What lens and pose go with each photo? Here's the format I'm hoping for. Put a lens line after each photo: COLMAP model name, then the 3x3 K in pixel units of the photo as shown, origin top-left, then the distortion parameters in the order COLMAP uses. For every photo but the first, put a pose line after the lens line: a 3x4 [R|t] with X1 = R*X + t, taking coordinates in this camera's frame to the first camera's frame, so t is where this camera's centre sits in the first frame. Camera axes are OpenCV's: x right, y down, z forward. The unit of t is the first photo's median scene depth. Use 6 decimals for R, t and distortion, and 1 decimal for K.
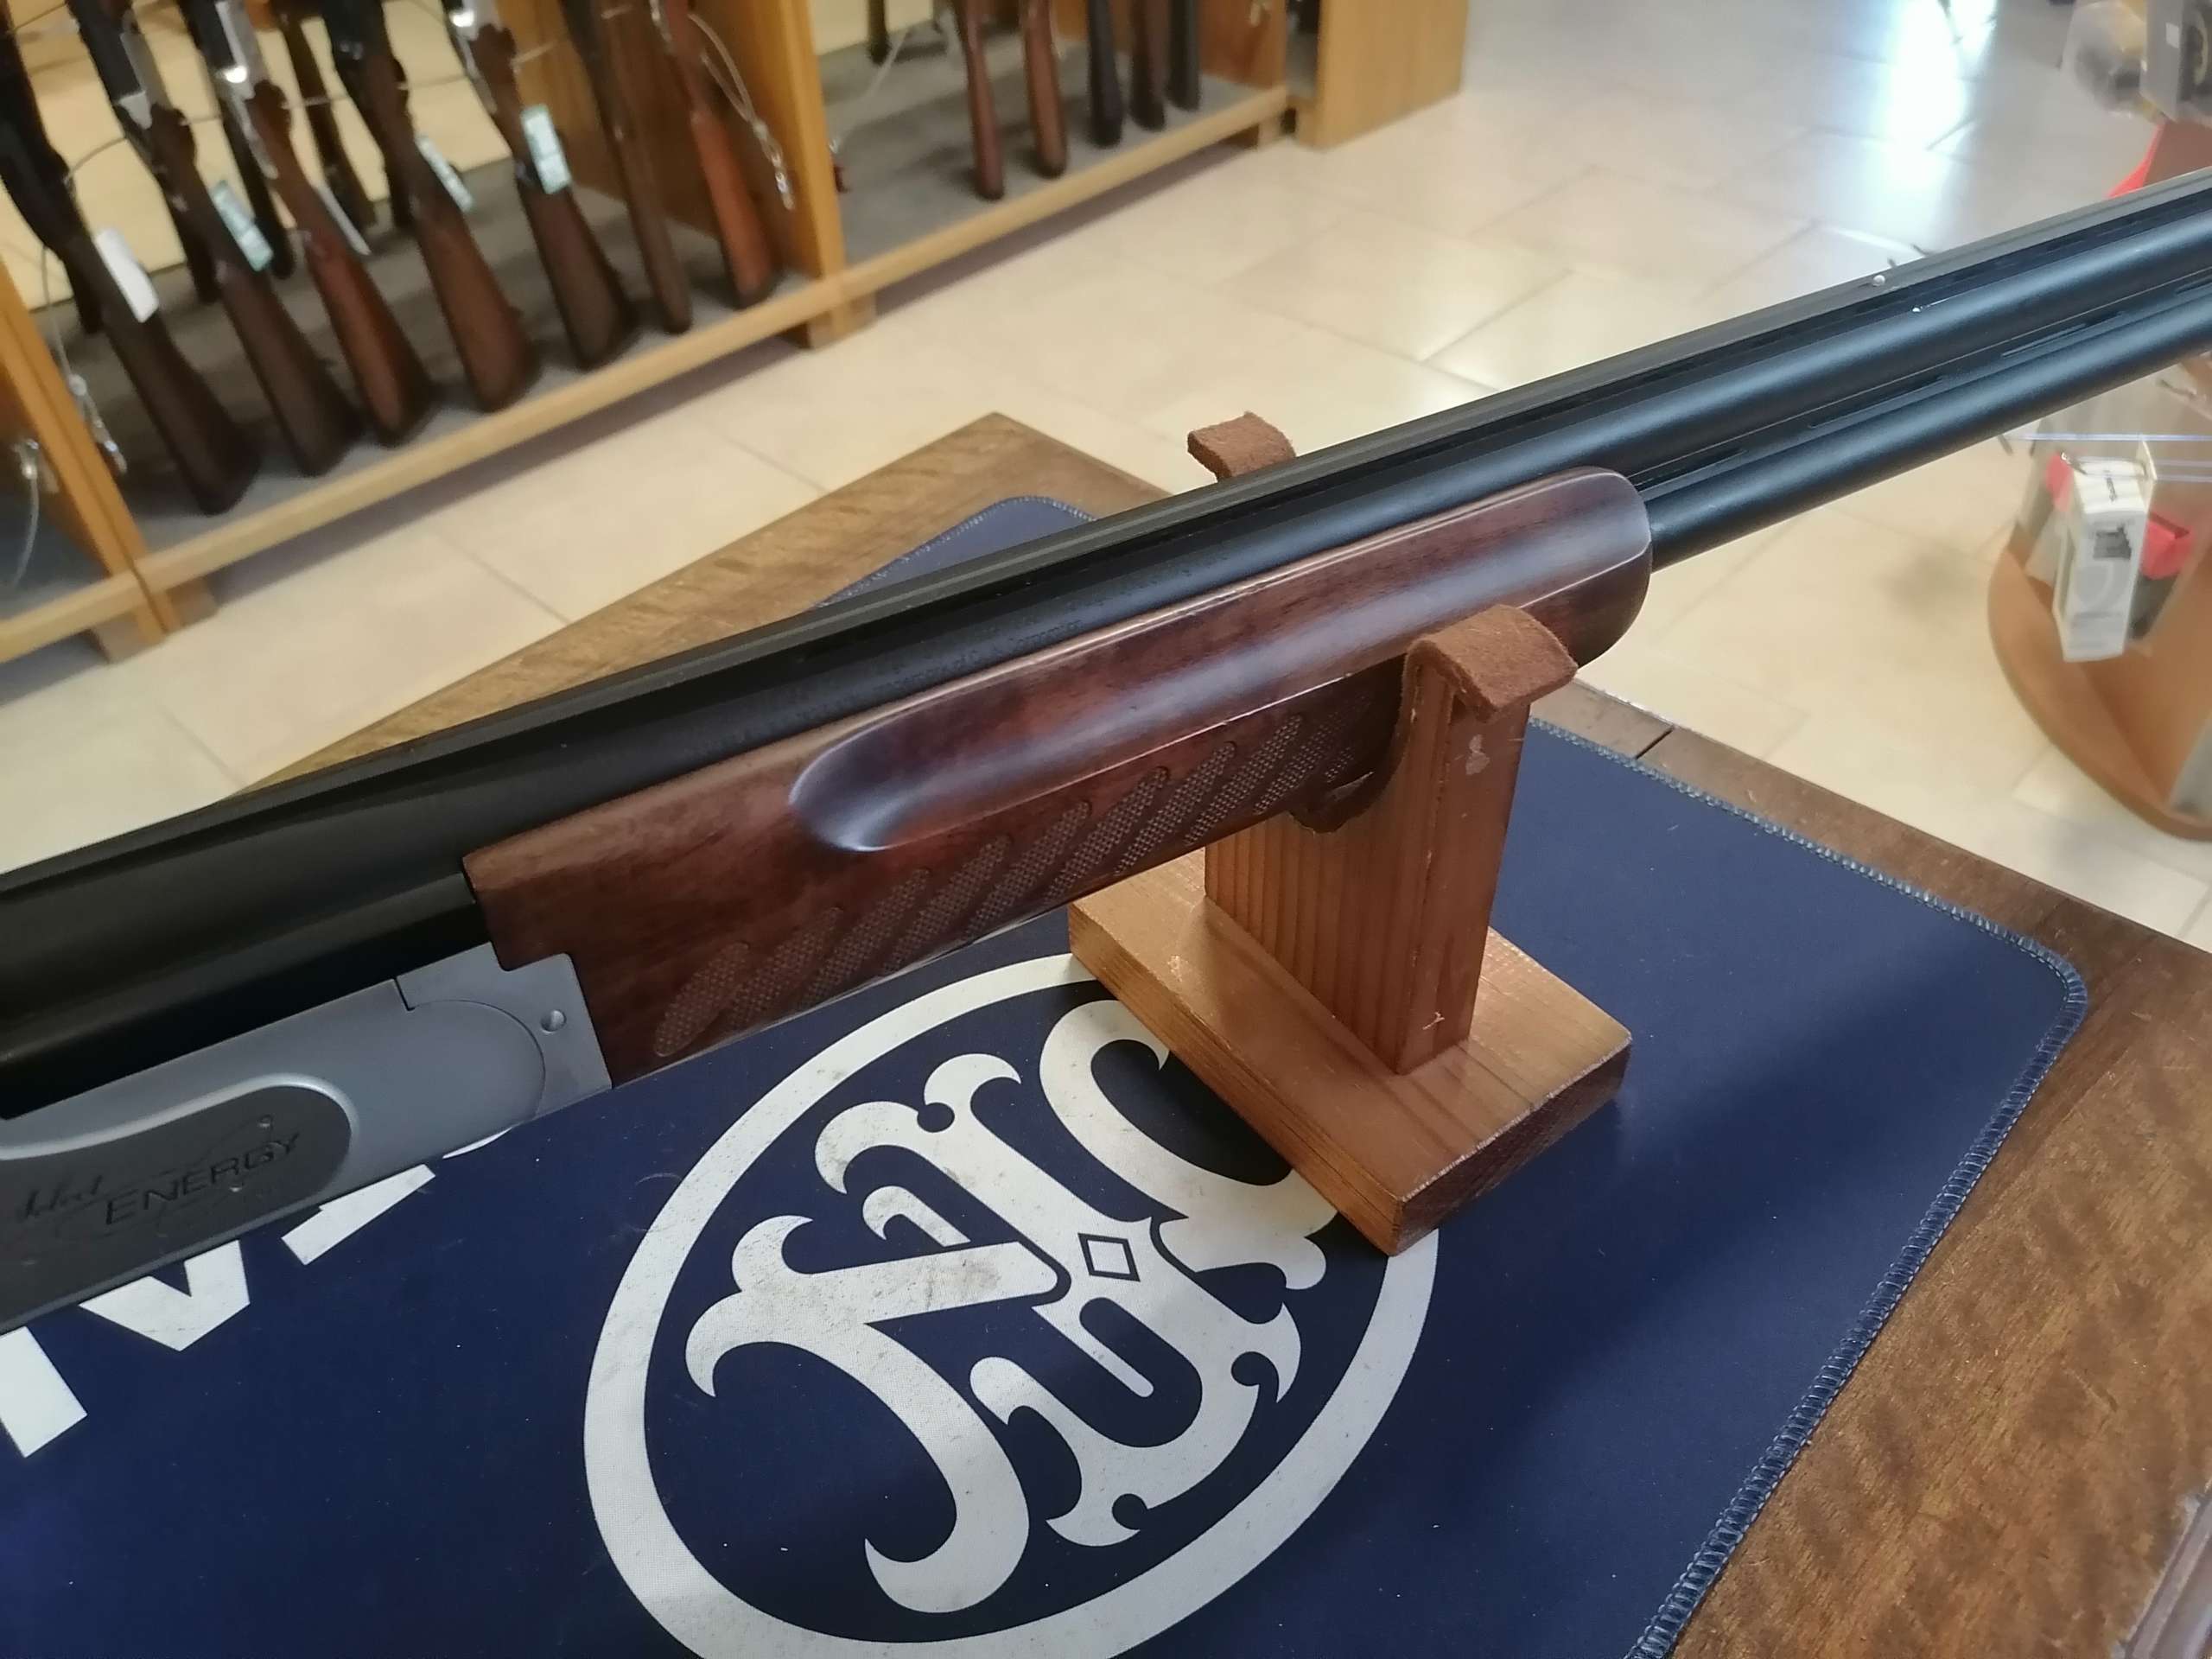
lens RADIAL K [[1698.9, 0, 1093.0], [0, 1698.9, 826.0], [0, 0, 1]] dist [0.013139, -0.000760]
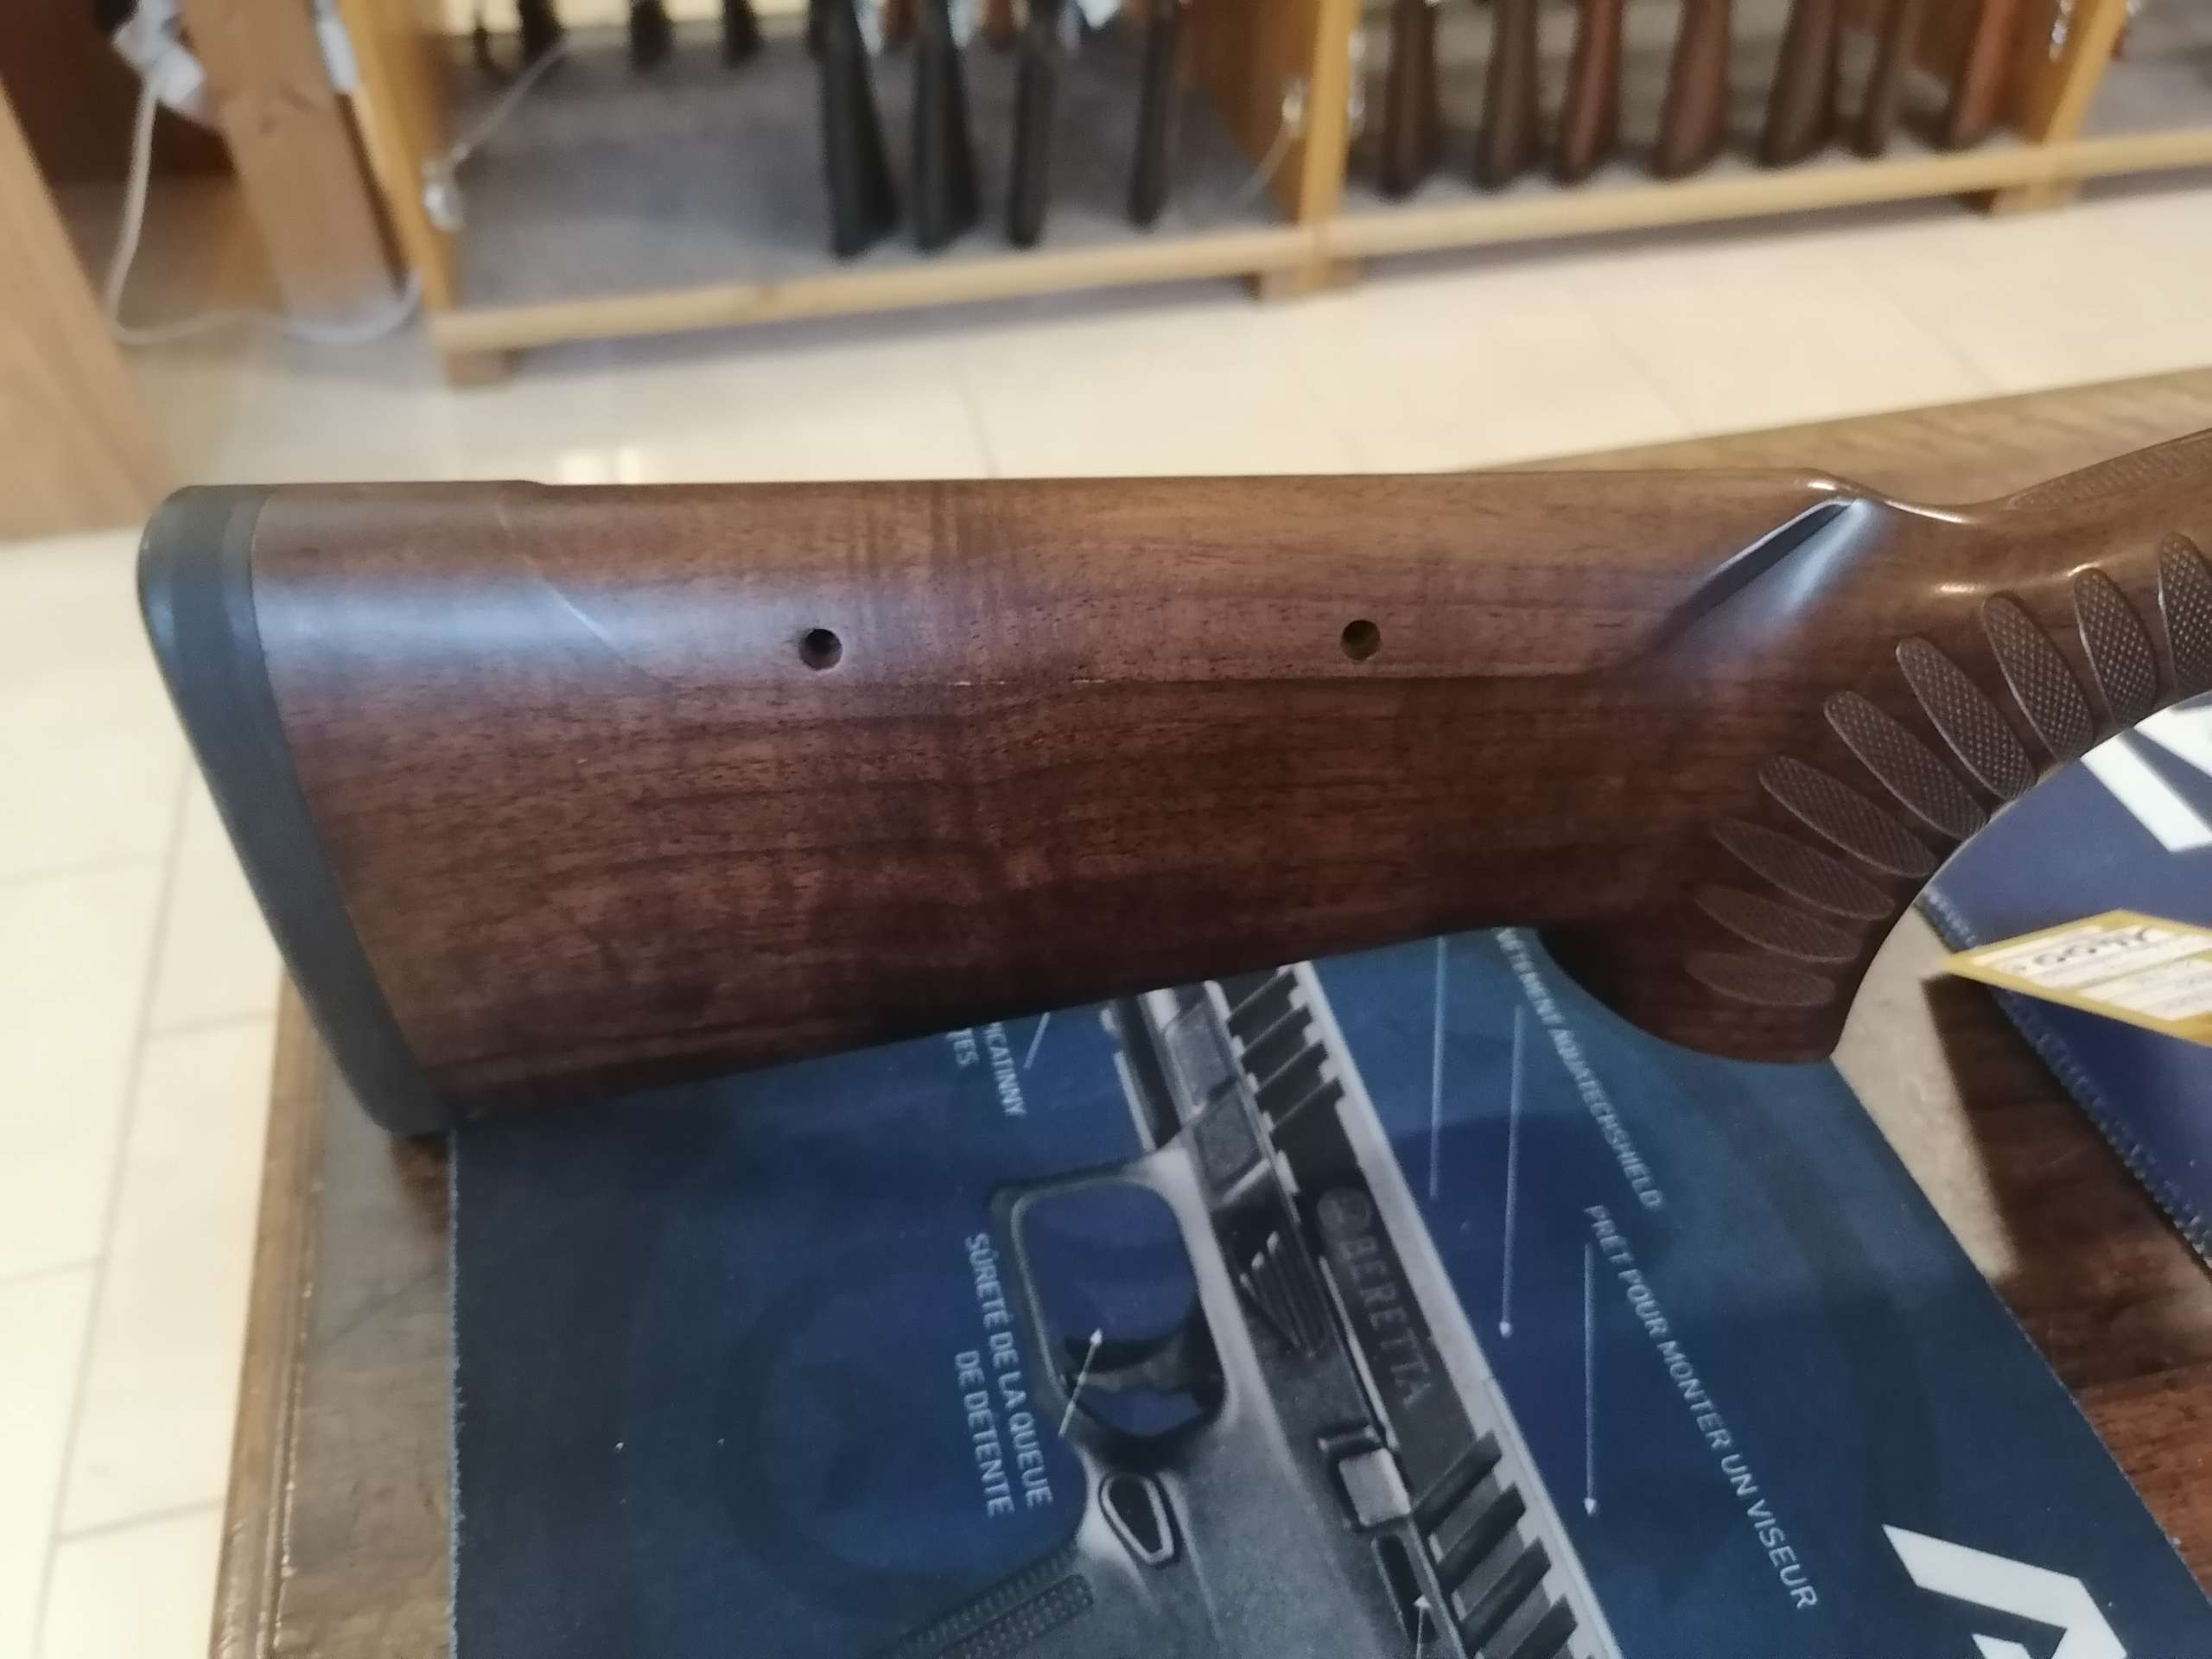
lens RADIAL K [[1722.4, 0, 1089.5], [0, 1722.4, 824.8], [0, 0, 1]] dist [0.001782, 0.001852]
pose [[0.847031, 0.407779, -0.340960, -0.152249], [-0.381416, 0.913048, 0.144448, 0.083028], [0.370216, 0.007695, 0.928914, -0.046955]]
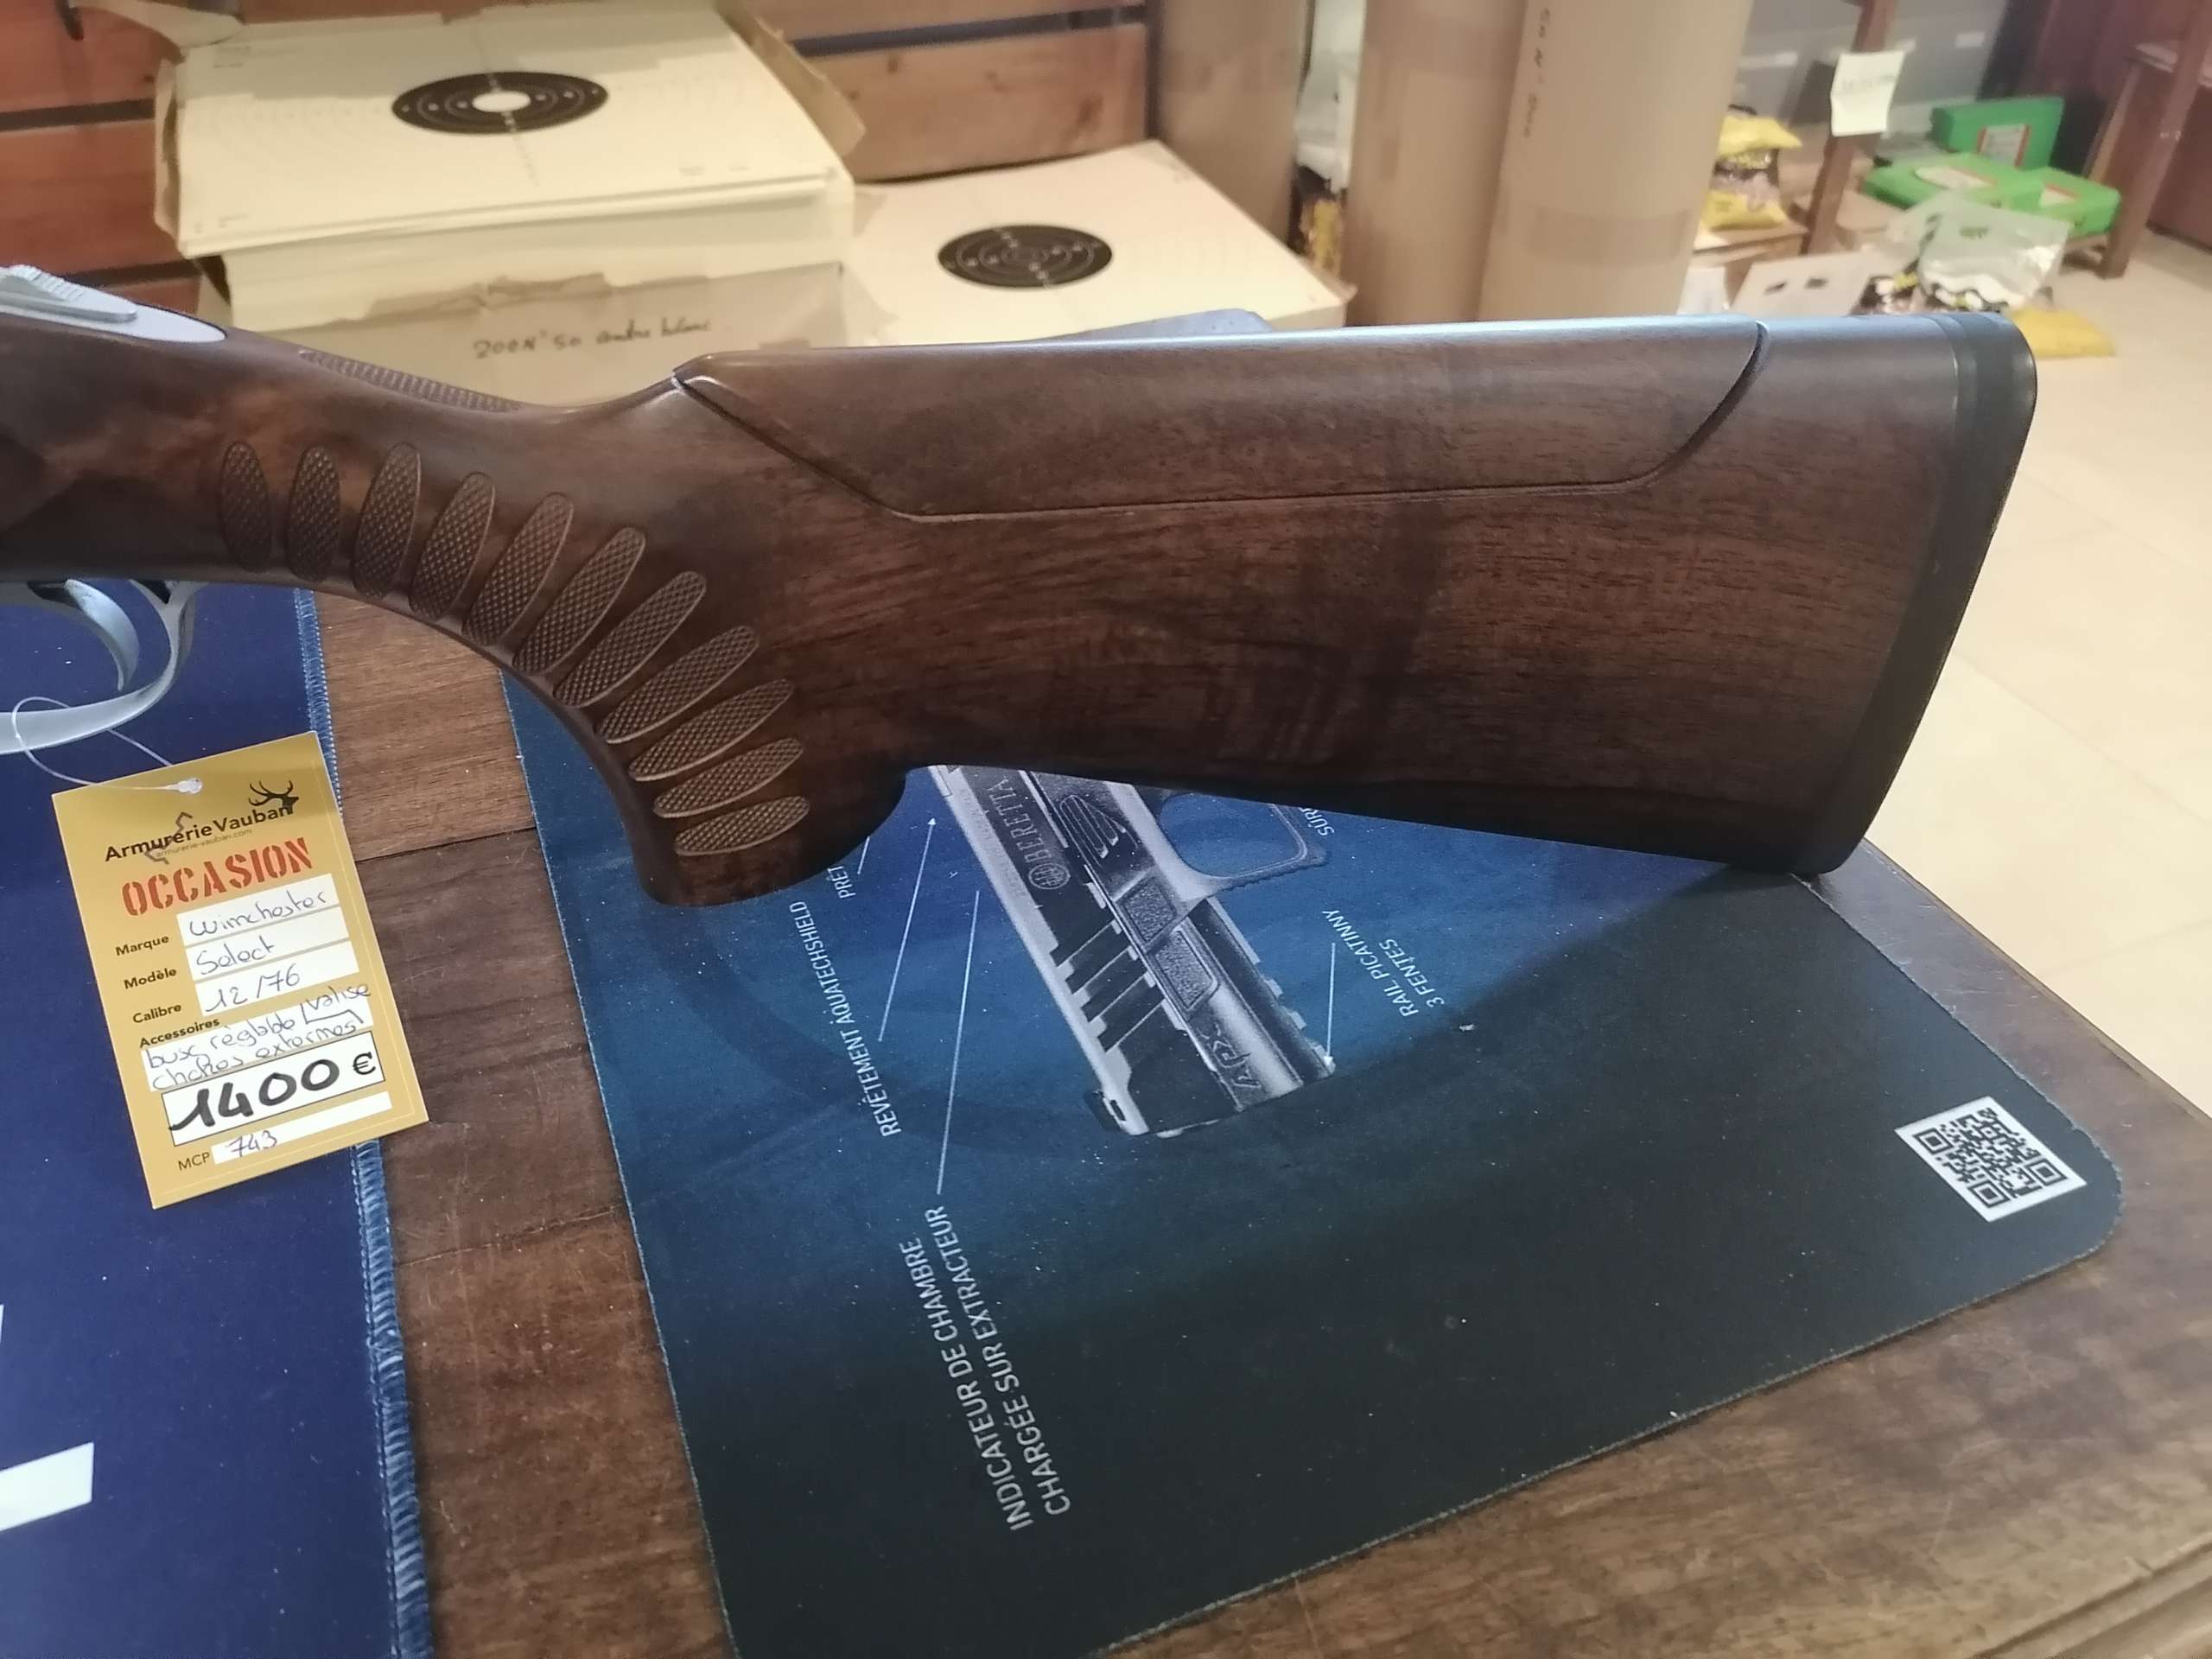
lens RADIAL K [[1686.9, 0, 1096.2], [0, 1686.9, 828.9], [0, 0, 1]] dist [0.021800, -0.006938]
pose [[-0.911444, -0.235427, 0.337409, -0.243909], [0.289763, 0.214873, 0.932667, -0.055781], [-0.292075, 0.947842, -0.127626, 0.132659]]
